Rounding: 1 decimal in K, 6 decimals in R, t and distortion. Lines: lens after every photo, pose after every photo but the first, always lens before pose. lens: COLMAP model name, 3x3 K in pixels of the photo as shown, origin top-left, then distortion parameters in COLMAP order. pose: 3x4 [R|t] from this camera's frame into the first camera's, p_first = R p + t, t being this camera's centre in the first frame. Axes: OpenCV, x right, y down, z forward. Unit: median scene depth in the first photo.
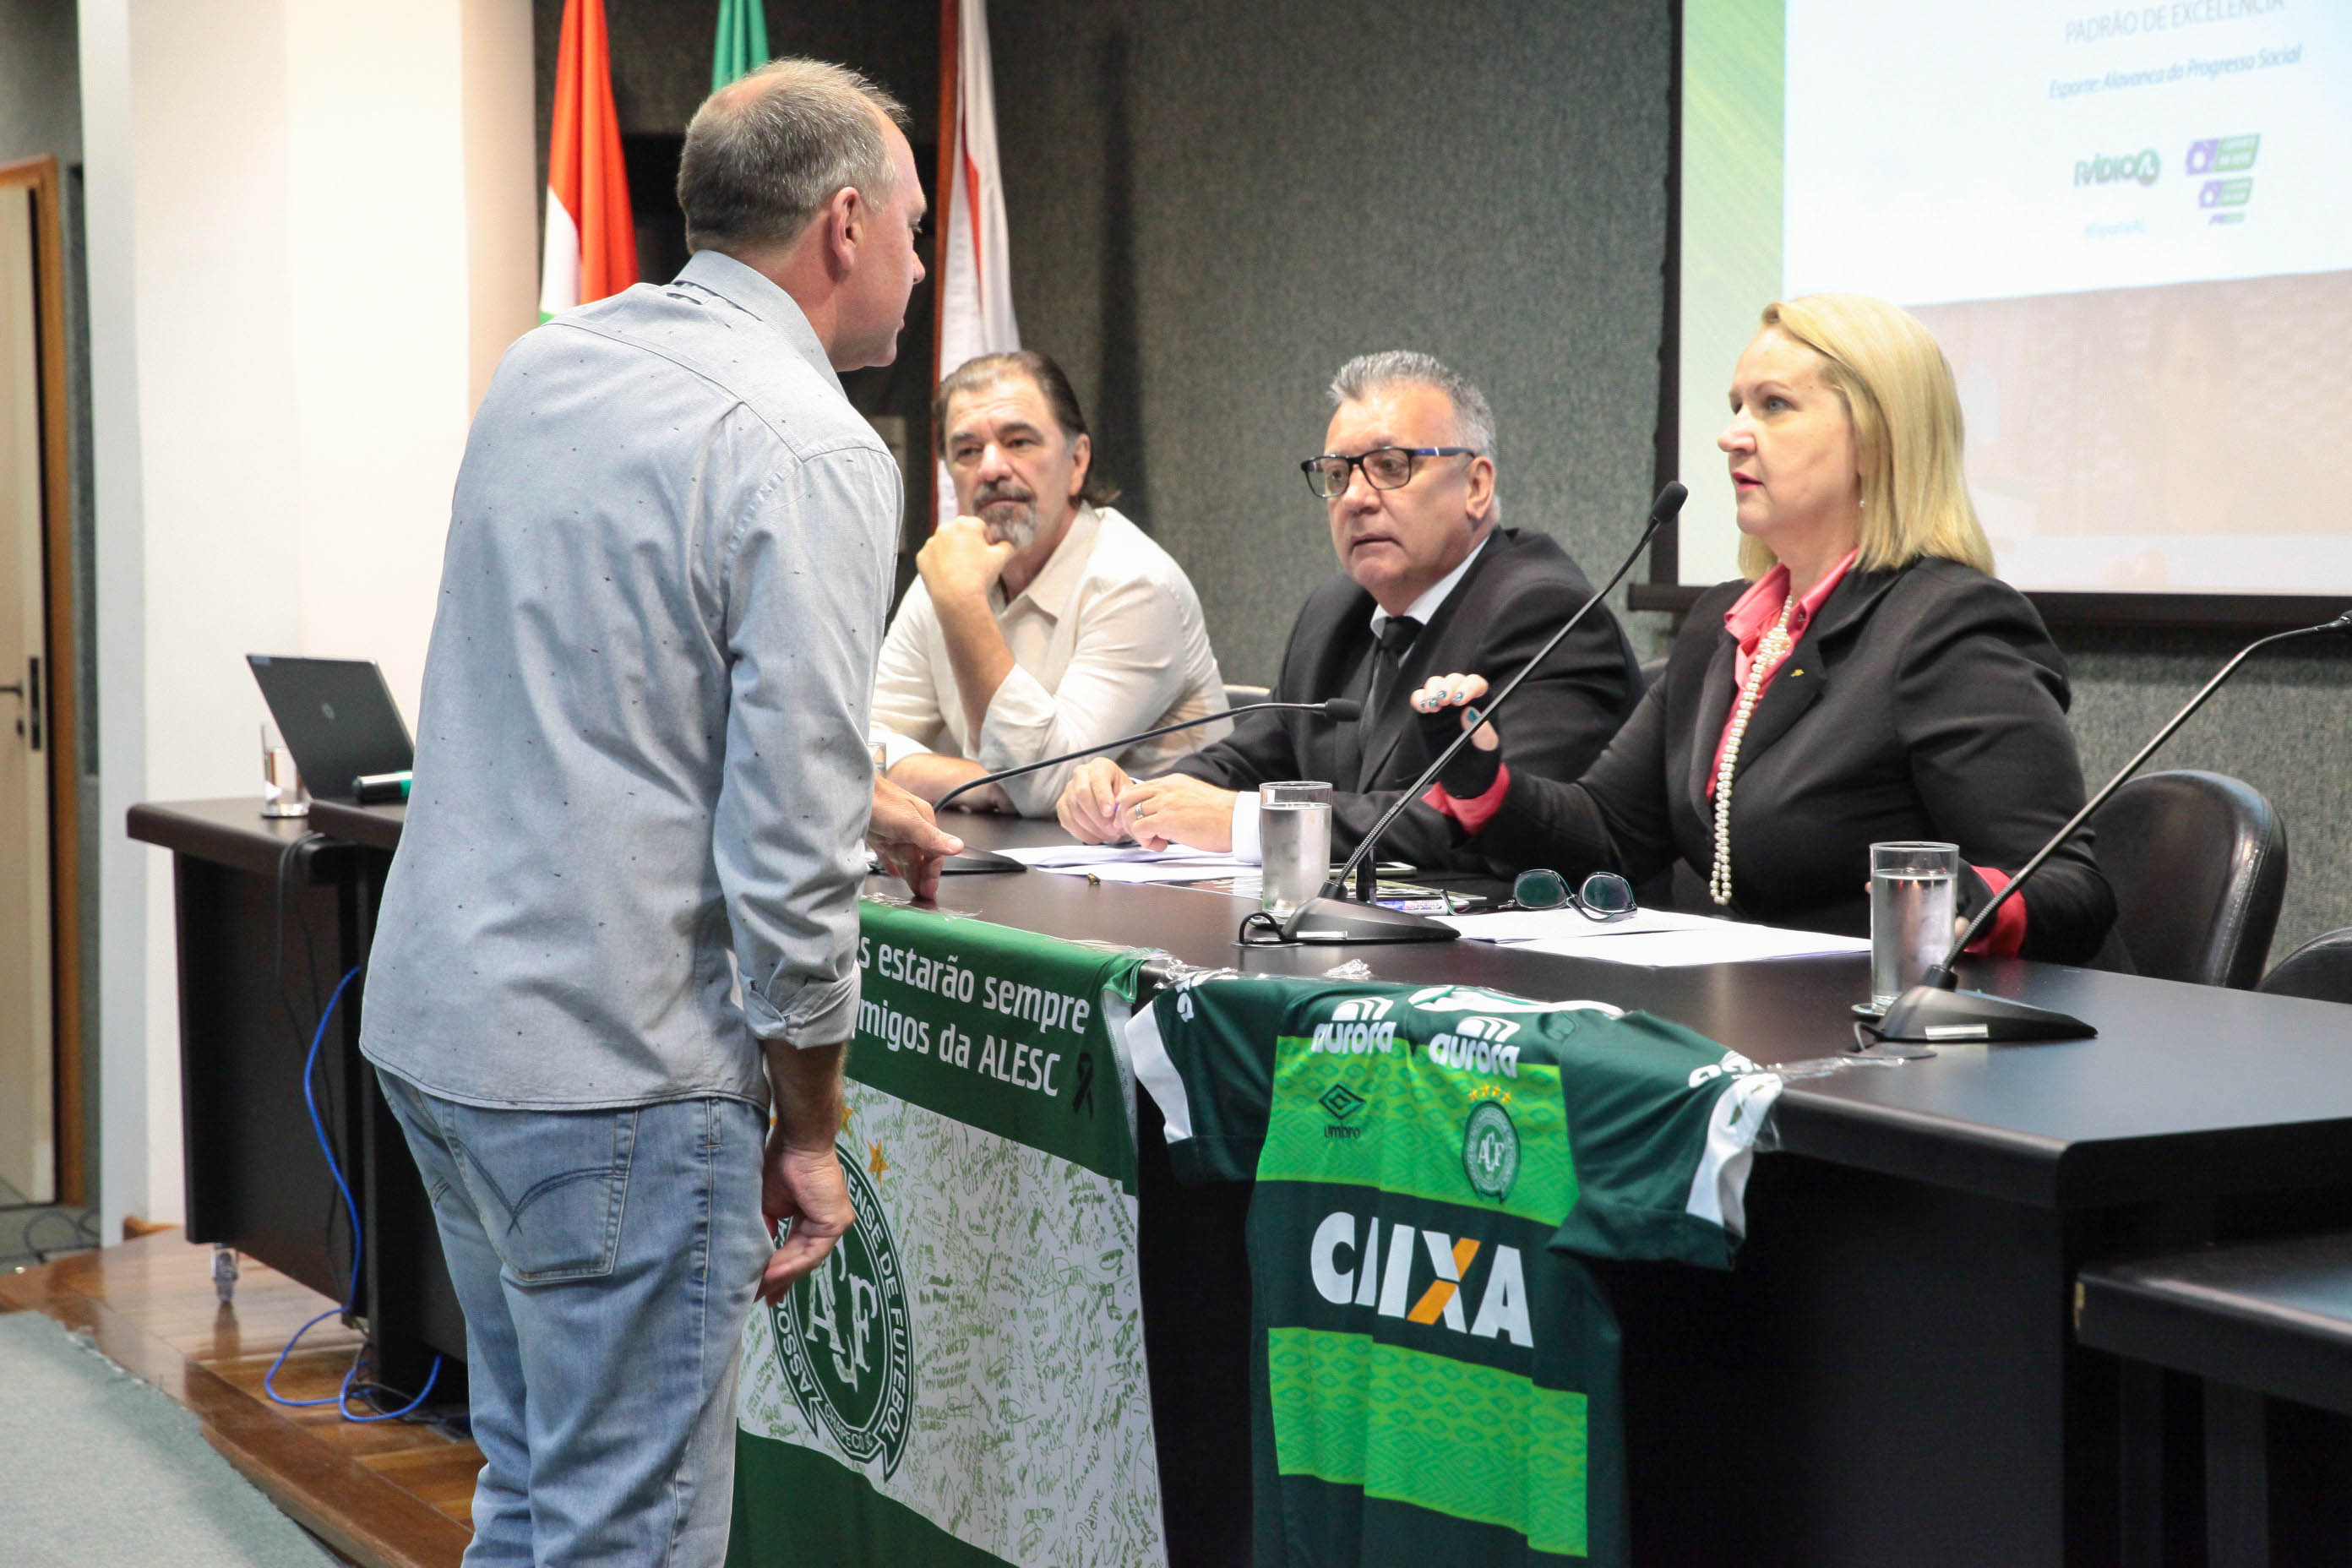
lens RADIAL K [[4432.6, 0, 1173.9], [0, 4432.6, 785.1], [0, 0, 1]] dist [0.224763, 0.000000]
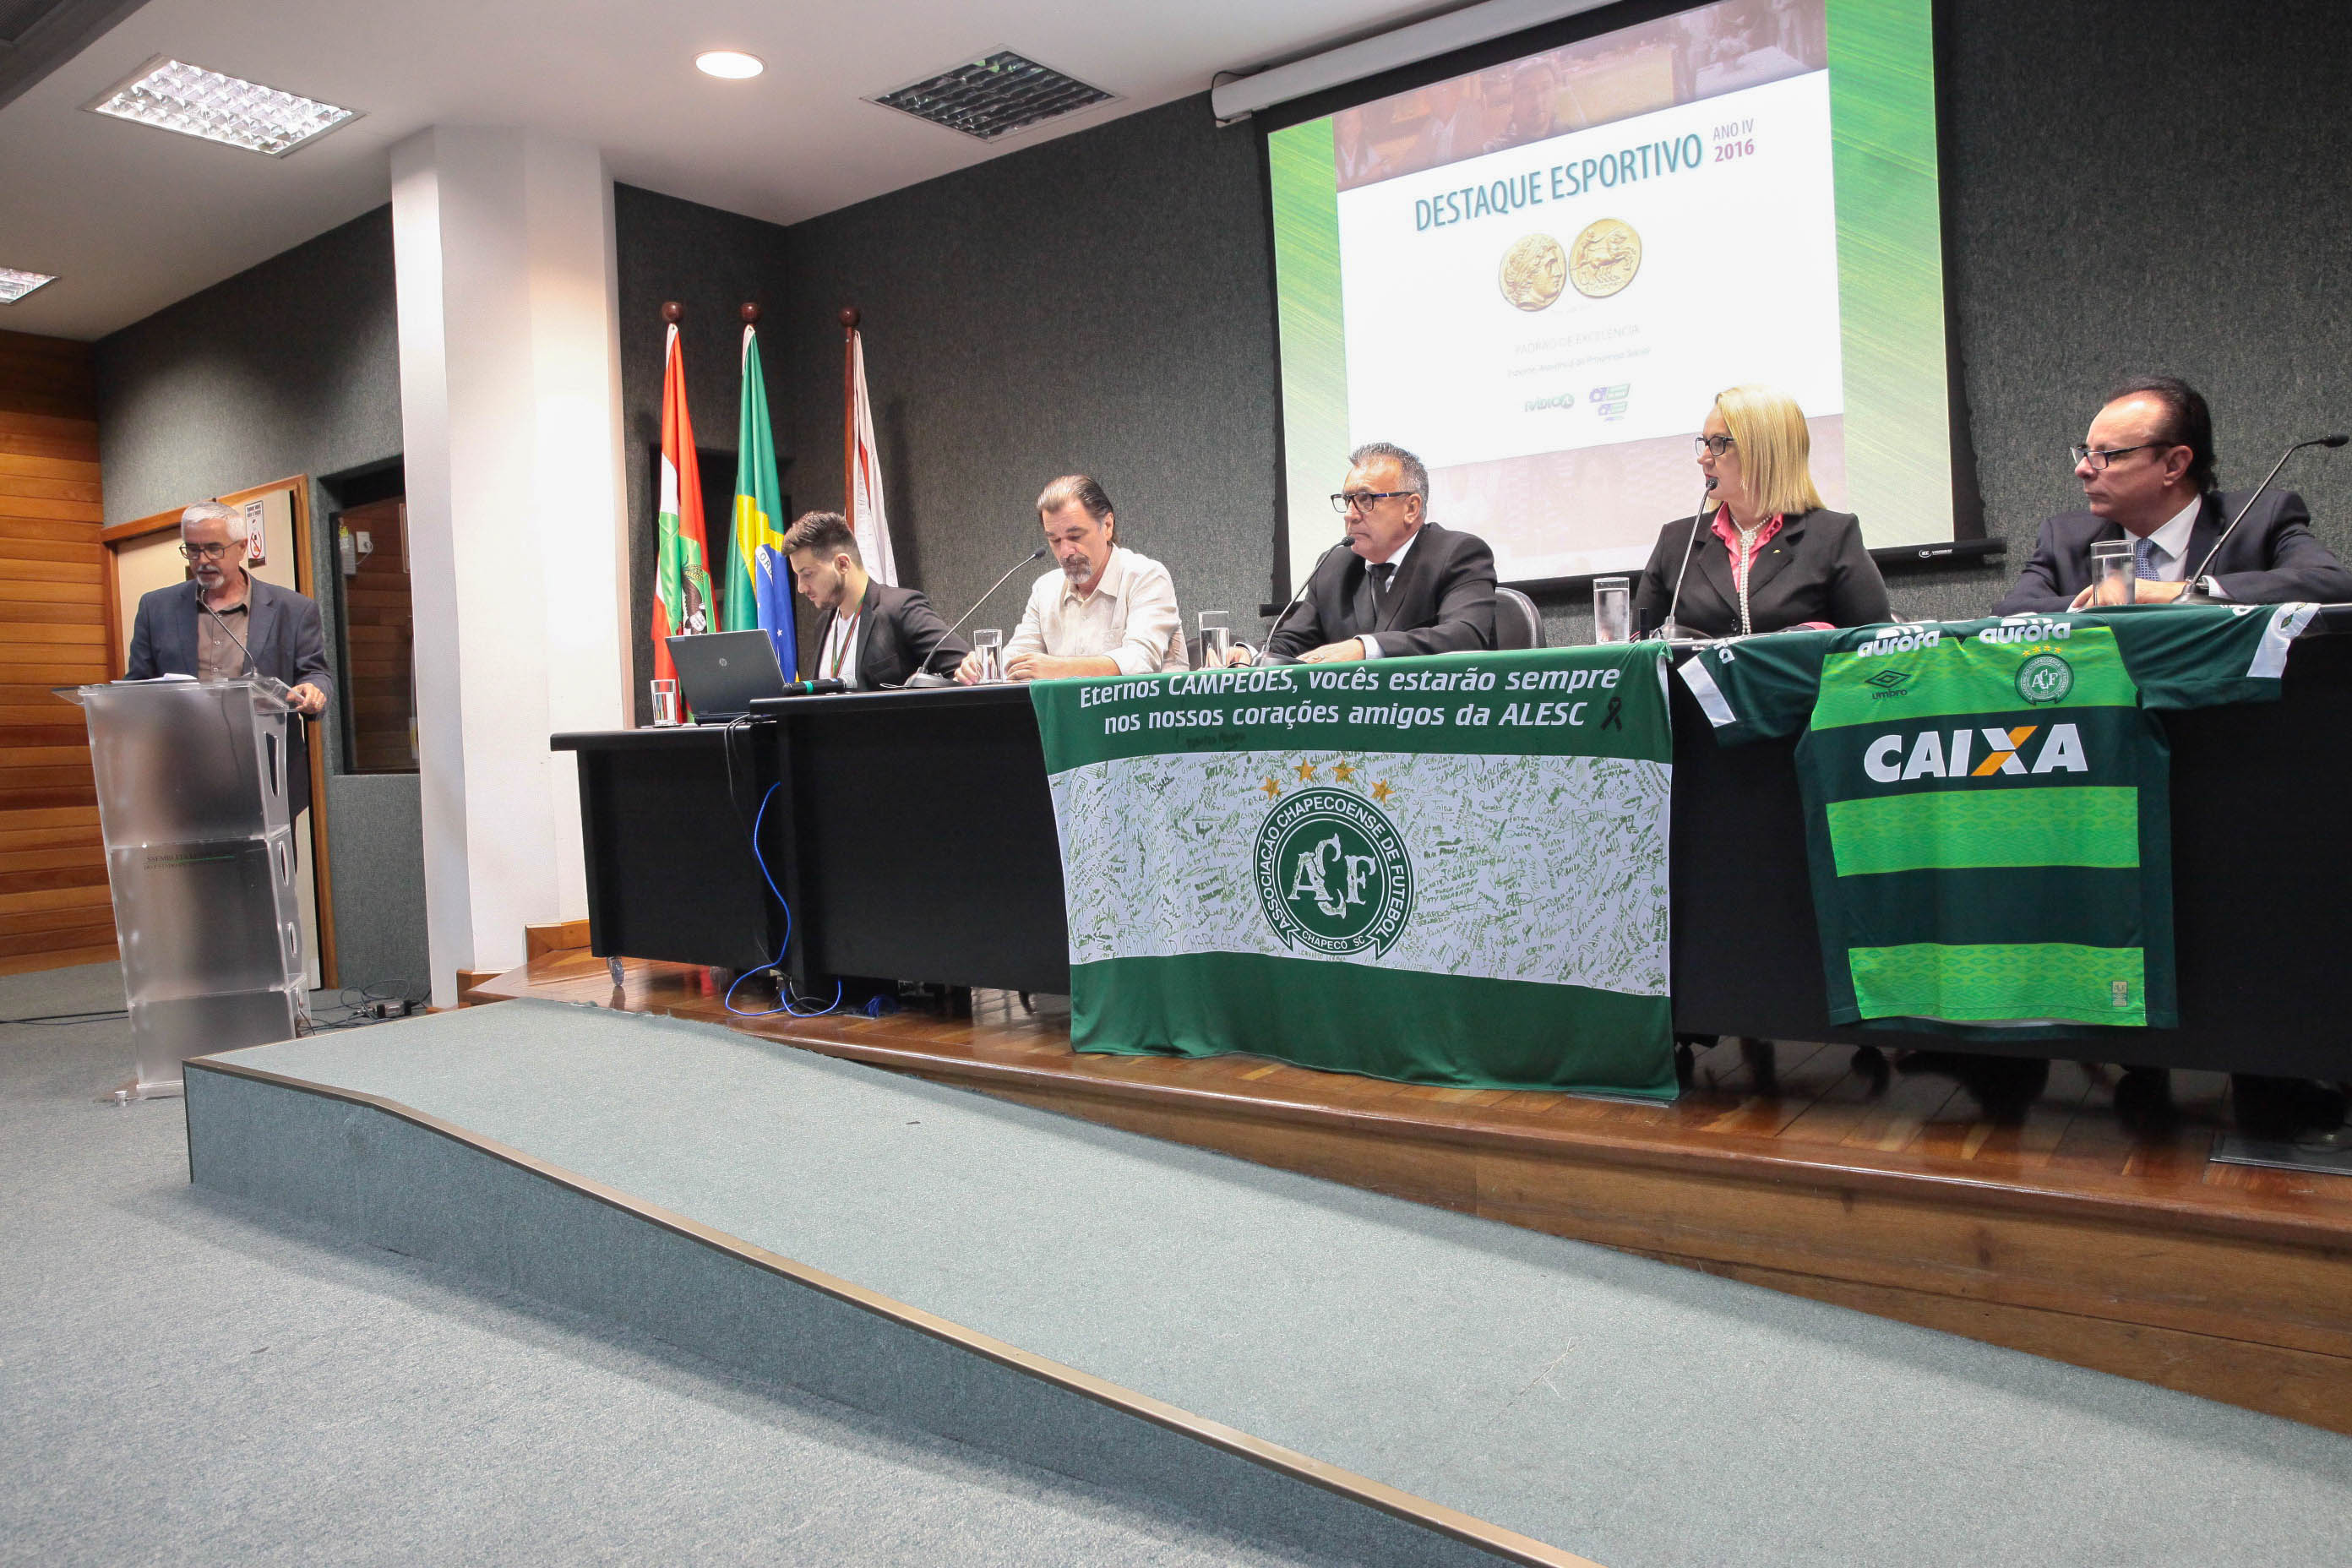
lens RADIAL K [[1612.4, 0, 1175.9], [0, 1612.4, 787.4], [0, 0, 1]] dist [-0.103791, 0.074272]
pose [[0.897612, -0.053099, 0.437577, -0.477098], [0.067659, 0.997551, -0.017739, 0.094575], [-0.435563, 0.045529, 0.899006, 0.434022]]
